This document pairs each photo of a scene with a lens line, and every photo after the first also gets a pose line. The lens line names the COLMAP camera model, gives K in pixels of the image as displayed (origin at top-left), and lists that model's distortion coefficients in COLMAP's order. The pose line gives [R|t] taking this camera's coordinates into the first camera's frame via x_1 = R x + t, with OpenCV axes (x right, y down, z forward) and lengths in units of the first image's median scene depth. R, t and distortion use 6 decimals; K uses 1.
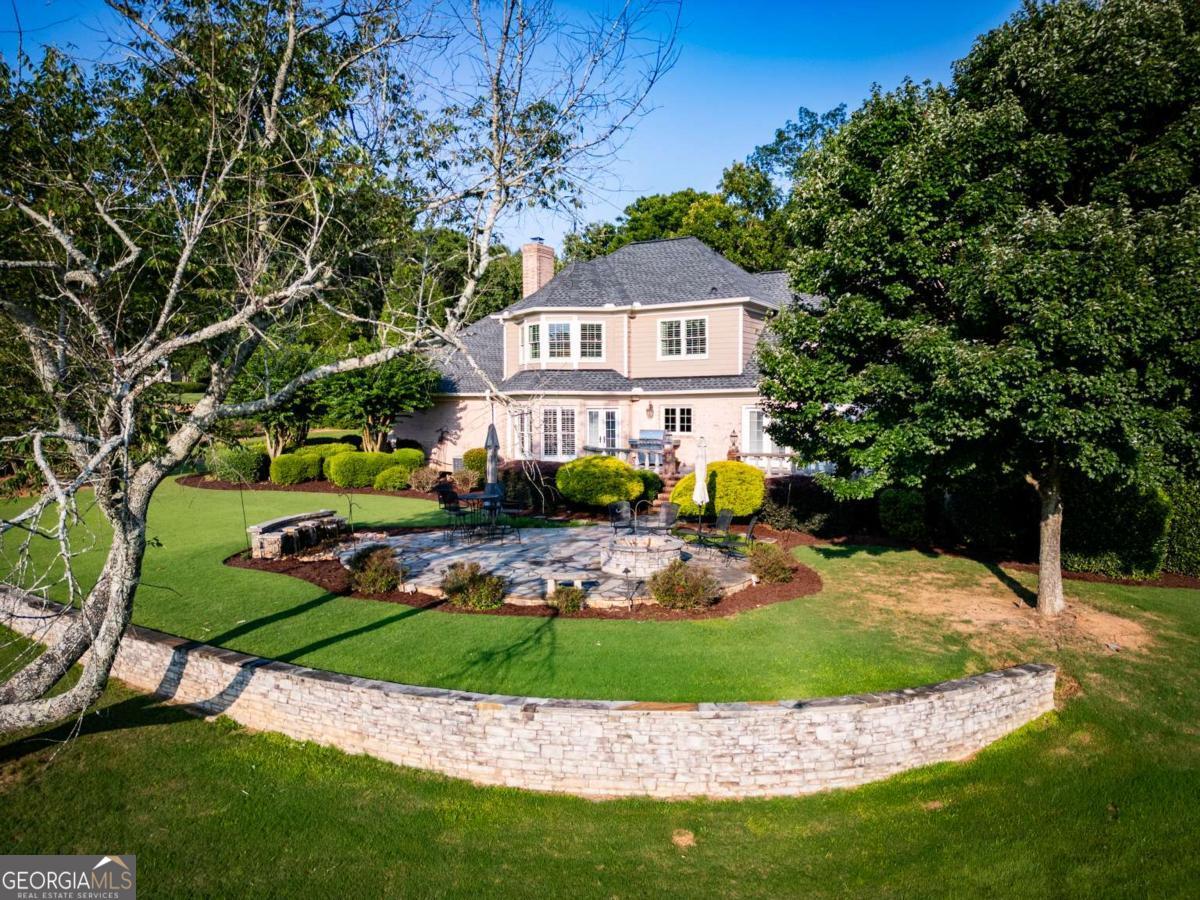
lens RADIAL K [[836.3, 0, 602.8], [0, 836.3, 451.4], [0, 0, 1]] dist [0.039678, -0.032234]
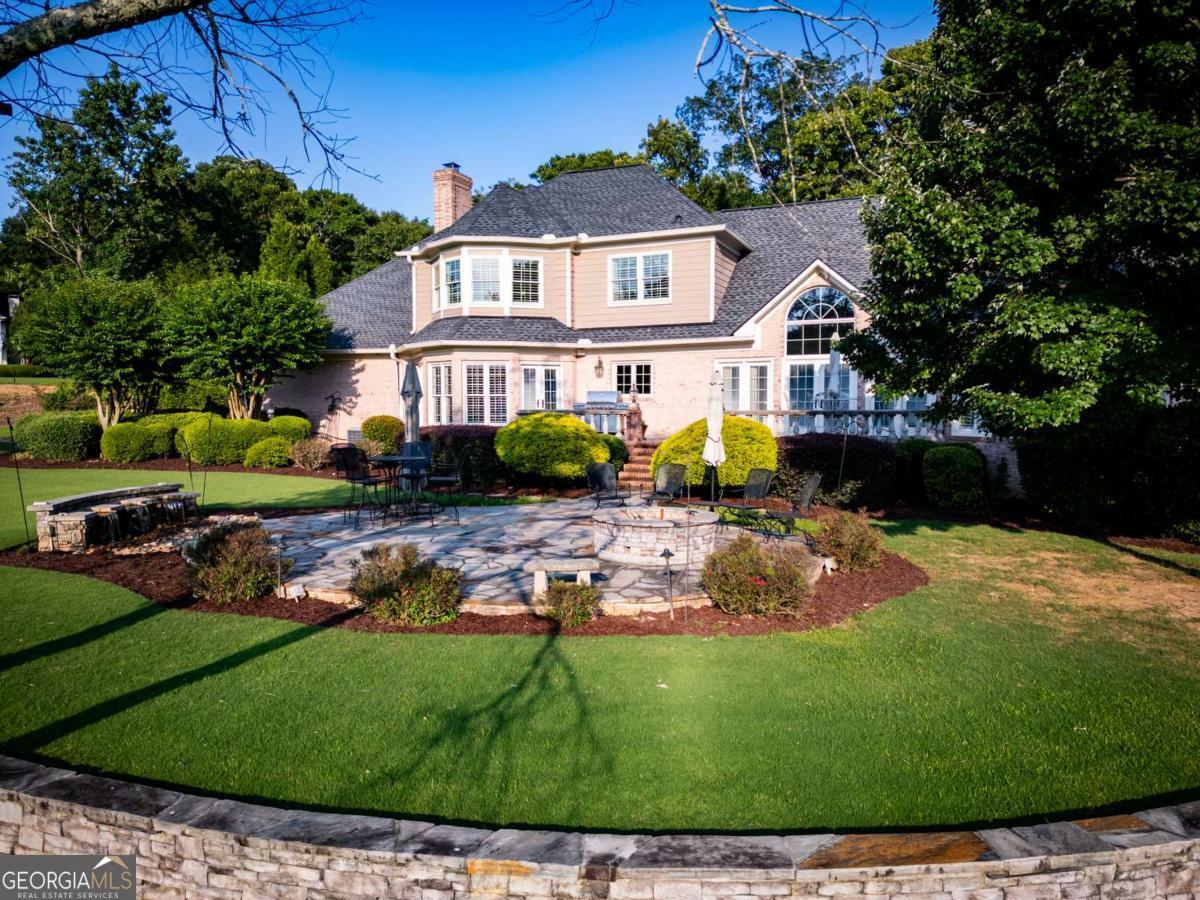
lens RADIAL K [[836.3, 0, 601.2], [0, 836.3, 455.3], [0, 0, 1]] dist [0.039678, -0.032234]
pose [[0.991980, -0.005344, 0.126286, -0.053744], [0.004714, 0.999975, 0.005292, 0.038509], [-0.126311, -0.004655, 0.991980, 0.228910]]
